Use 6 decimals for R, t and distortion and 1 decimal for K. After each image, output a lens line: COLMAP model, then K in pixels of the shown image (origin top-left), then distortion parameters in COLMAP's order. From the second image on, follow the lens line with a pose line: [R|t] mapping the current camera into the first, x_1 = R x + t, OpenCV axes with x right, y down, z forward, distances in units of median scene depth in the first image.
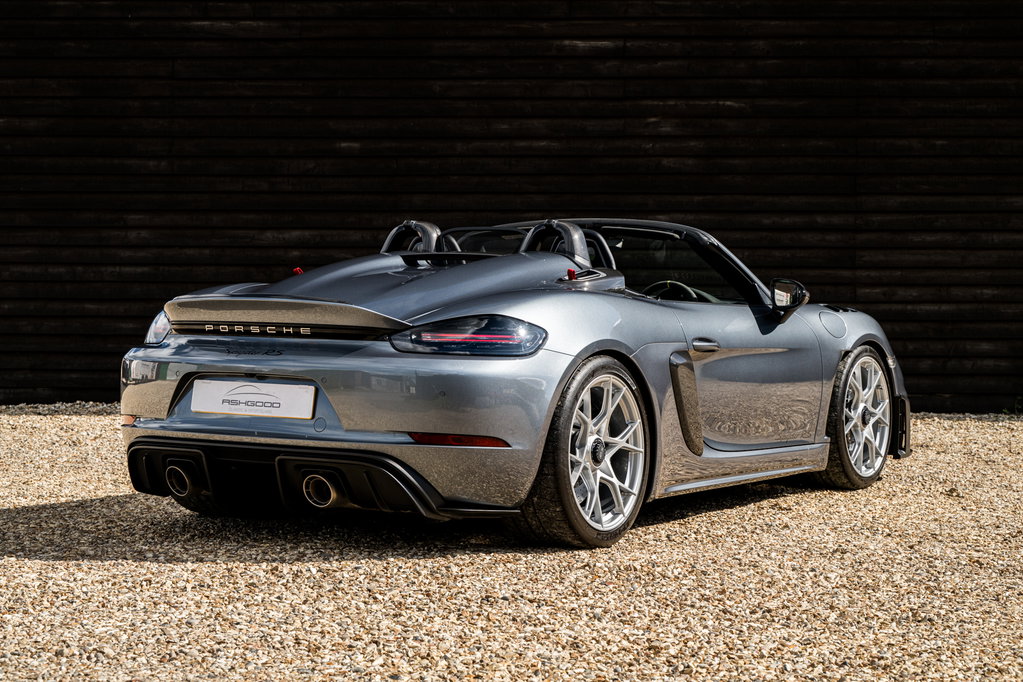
lens RADIAL K [[2079.6, 0, 514.3], [0, 2079.6, 342.7], [0, 0, 1]] dist [0.000454, 0.000000]
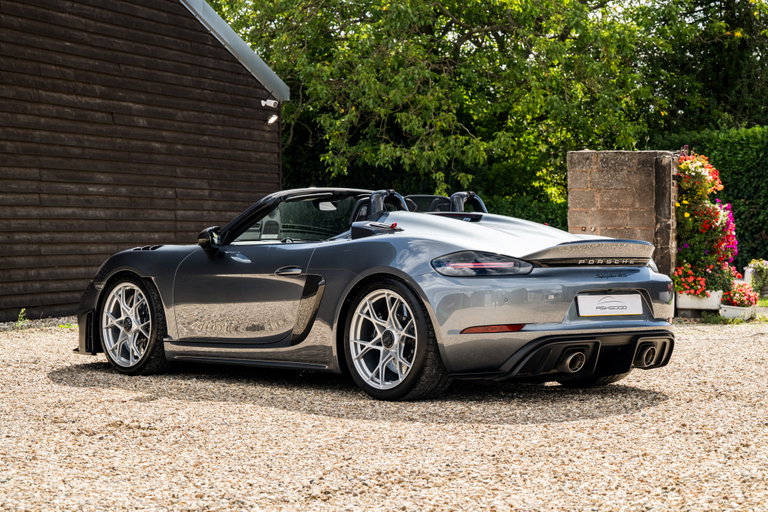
lens RADIAL K [[1841.6, 0, 384.9], [0, 1841.6, 255.7], [0, 0, 1]] dist [0.086562, 0.000000]
pose [[0.288467, -0.019096, 0.957299, -0.784745], [0.030929, 0.999465, 0.010617, -0.016011], [-0.956990, 0.026545, 0.288903, 0.388570]]
